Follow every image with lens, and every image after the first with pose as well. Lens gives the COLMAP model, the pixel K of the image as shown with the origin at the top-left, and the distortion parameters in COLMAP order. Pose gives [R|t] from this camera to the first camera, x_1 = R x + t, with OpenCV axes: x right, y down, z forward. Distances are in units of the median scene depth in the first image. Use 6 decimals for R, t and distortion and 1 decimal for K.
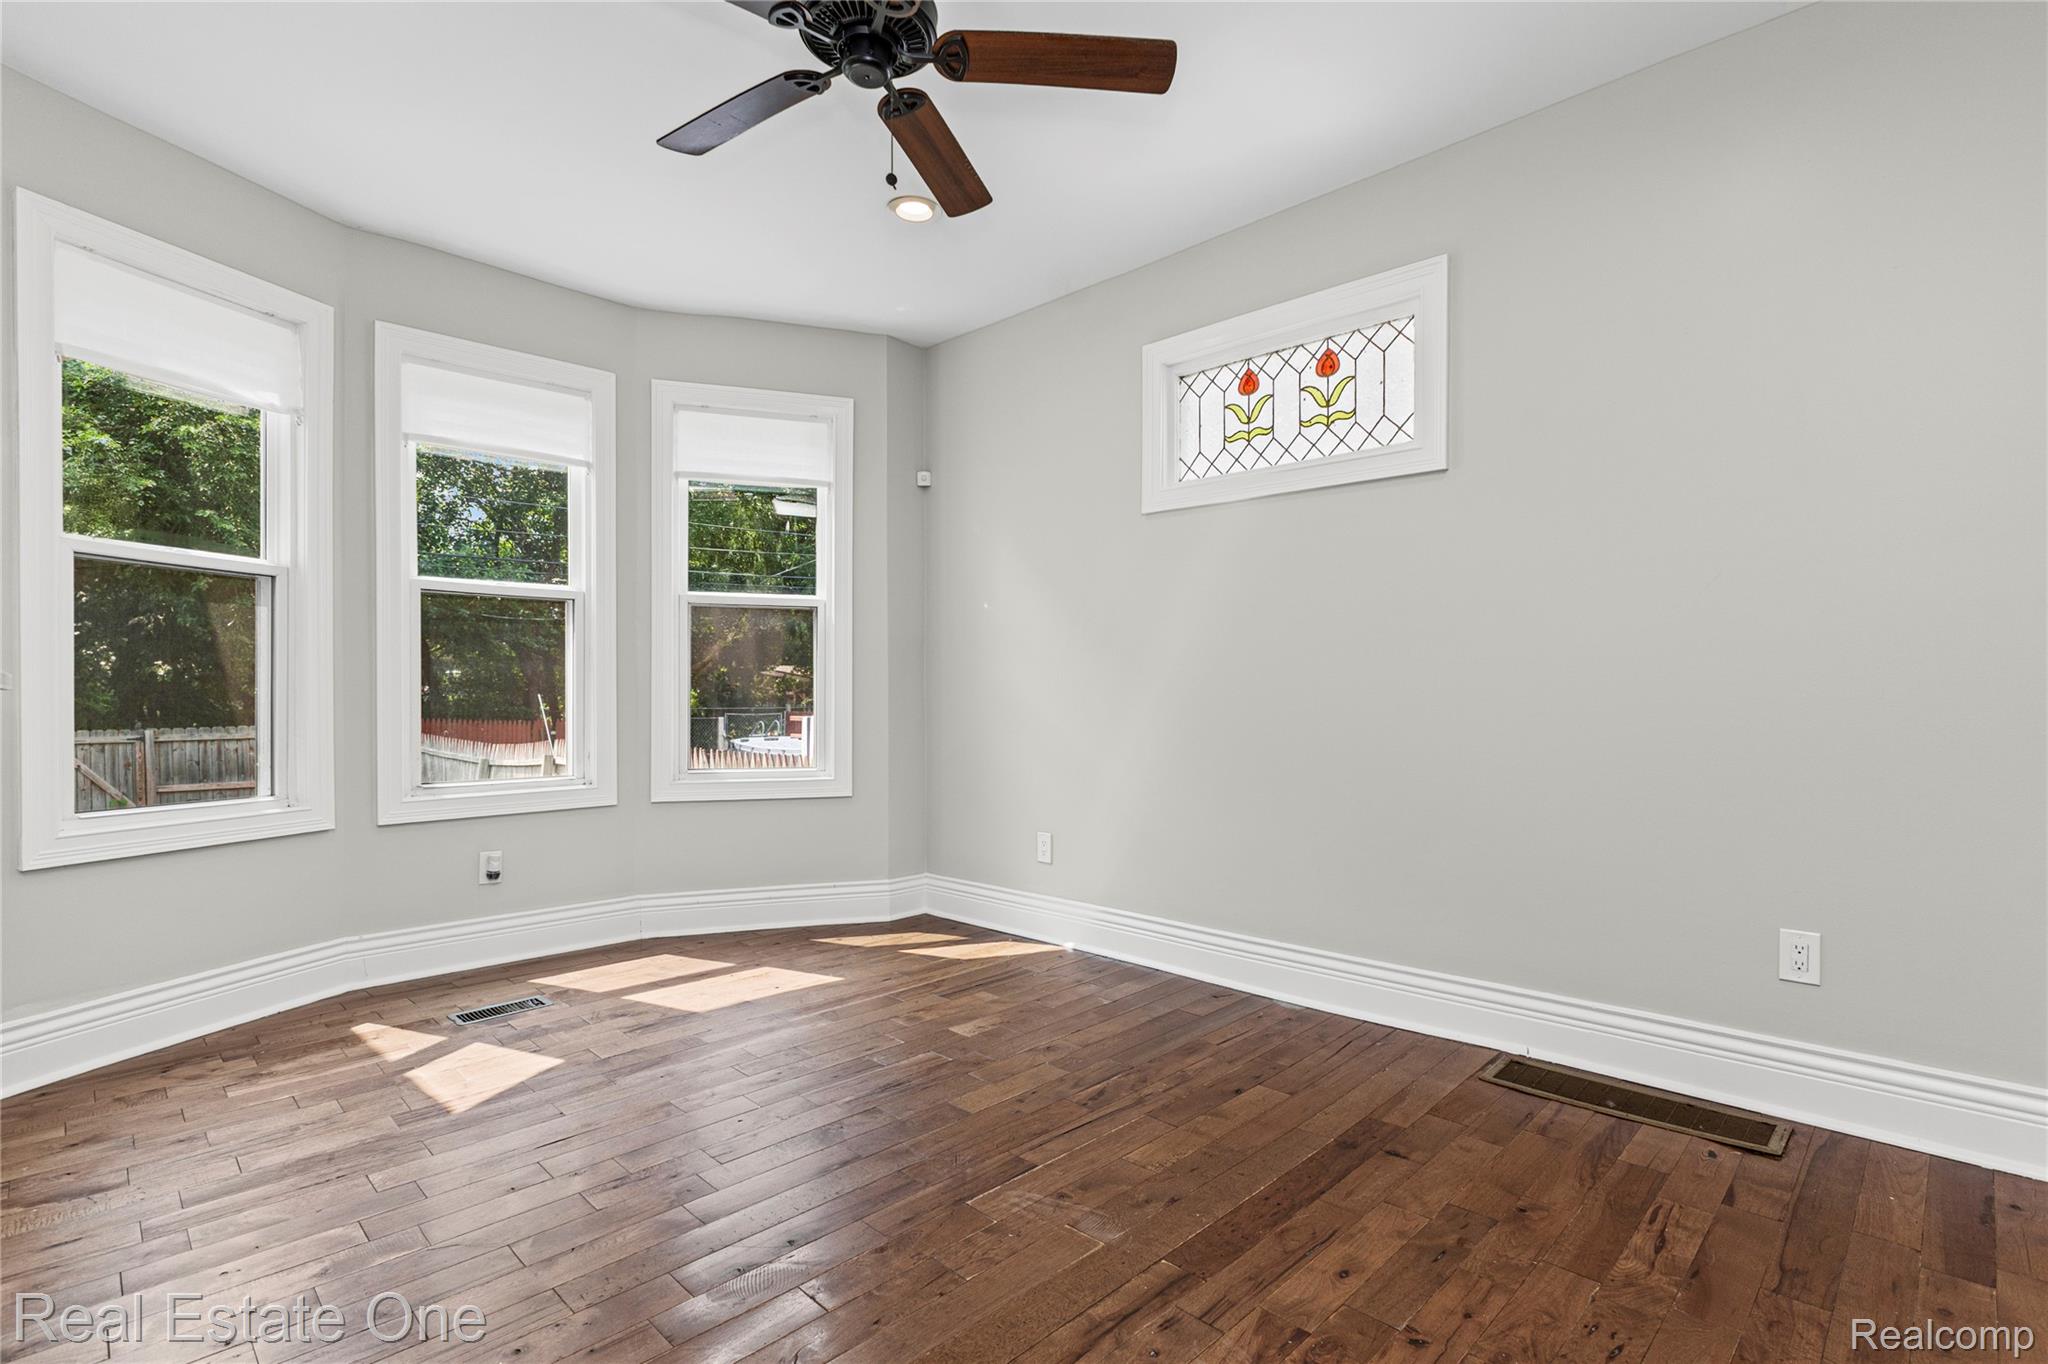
lens RADIAL K [[985.3, 0, 1035.3], [0, 985.3, 716.4], [0, 0, 1]] dist [-0.010644, 0.004335]
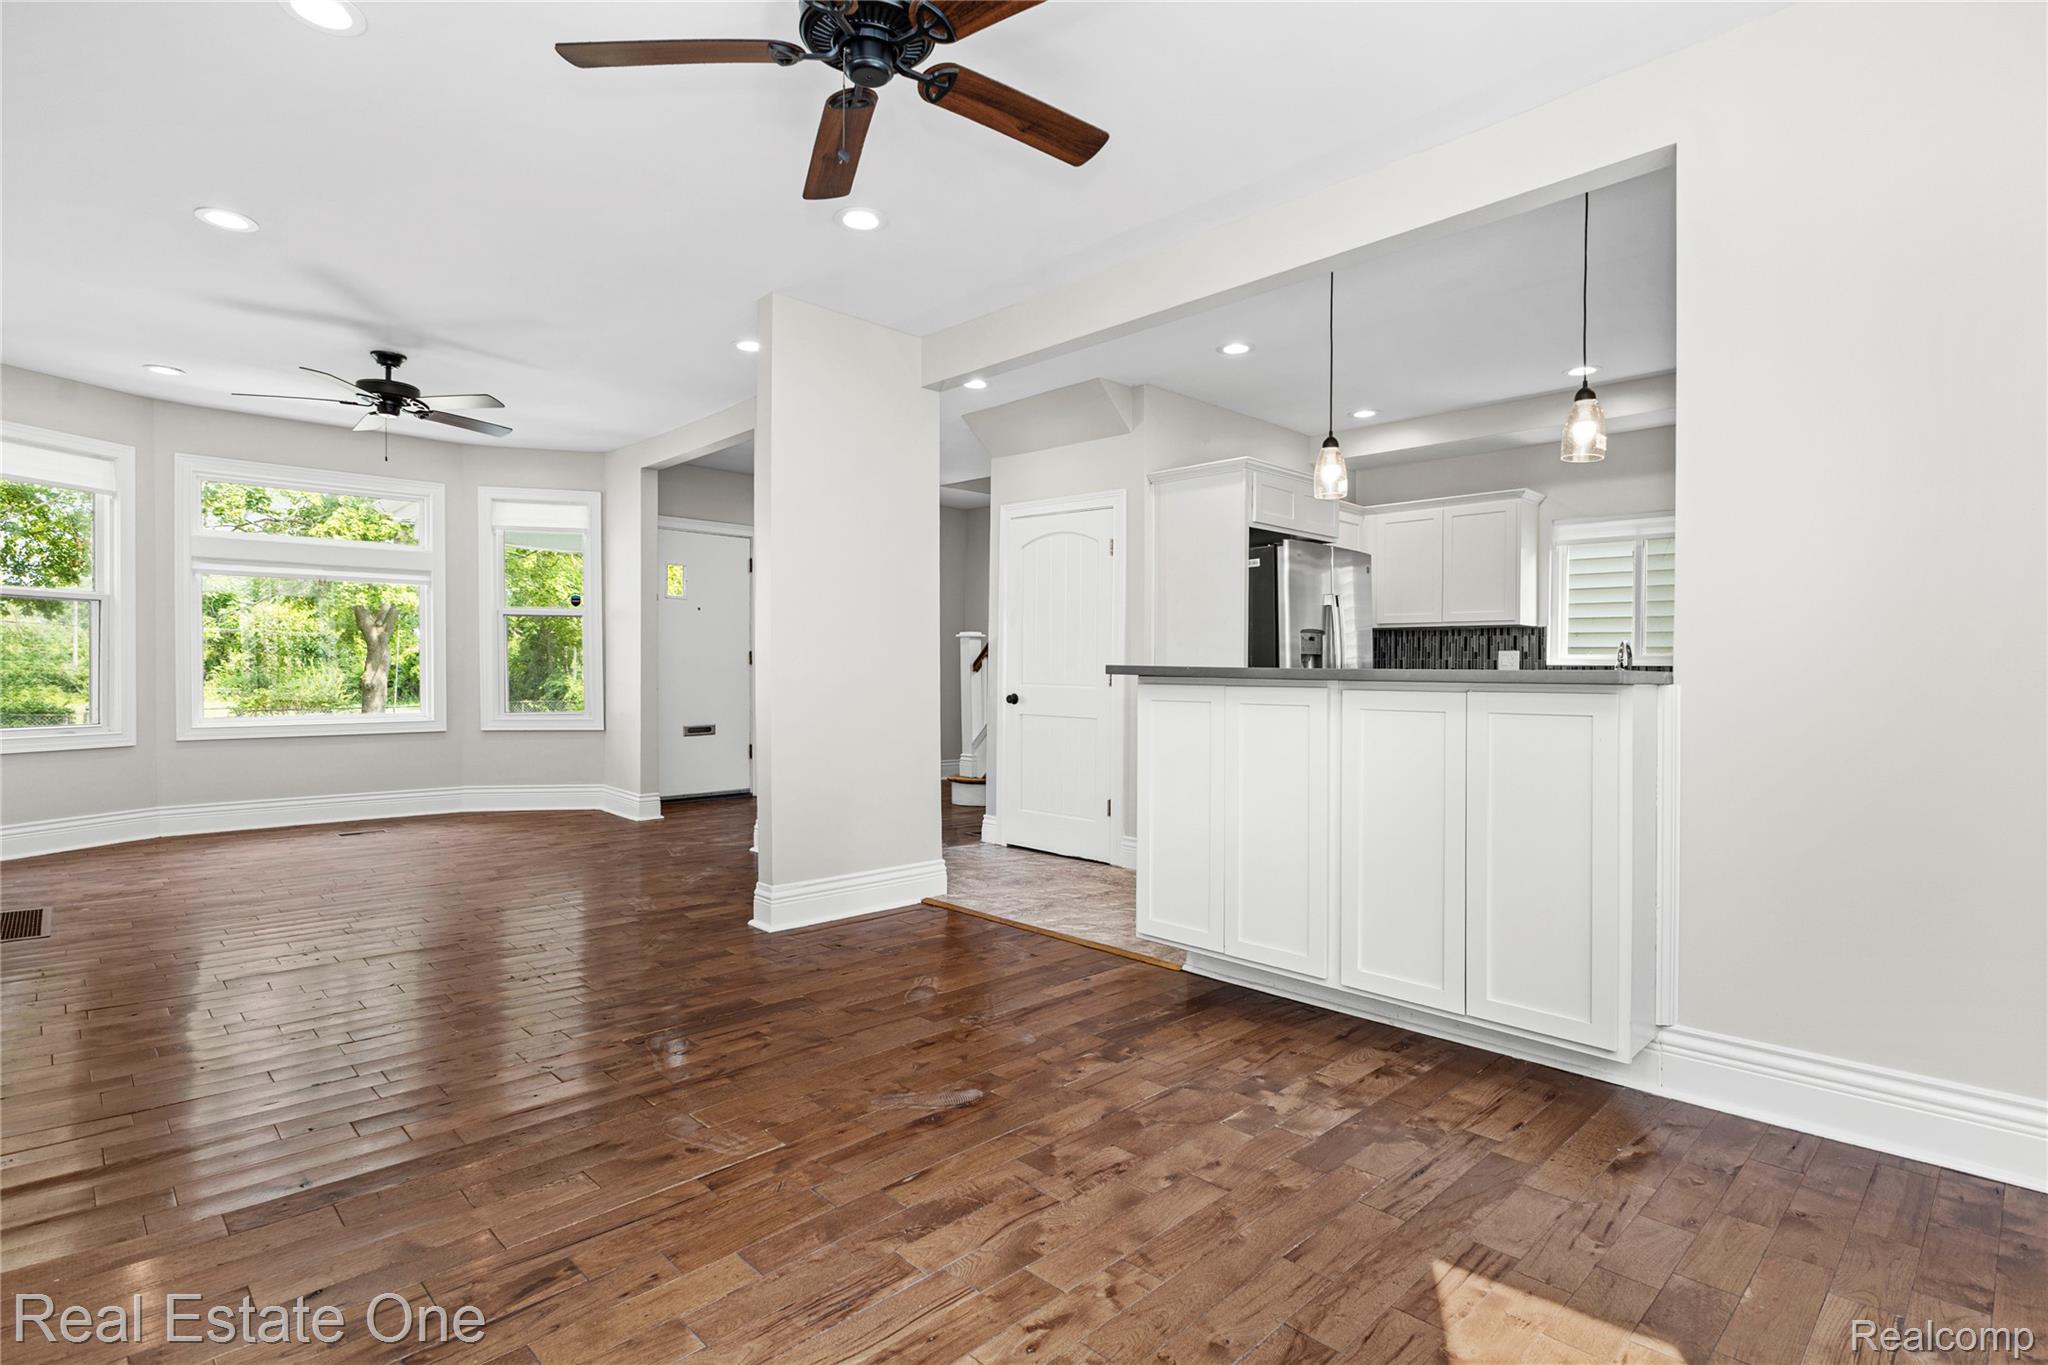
lens RADIAL K [[985.3, 0, 995.9], [0, 985.3, 675.1], [0, 0, 1]] dist [-0.010644, 0.004335]
pose [[-0.998830, -0.003772, 0.048208, -0.198734], [-0.002473, 0.999633, 0.026959, -0.036015], [-0.048292, 0.026808, -0.998473, 1.170104]]
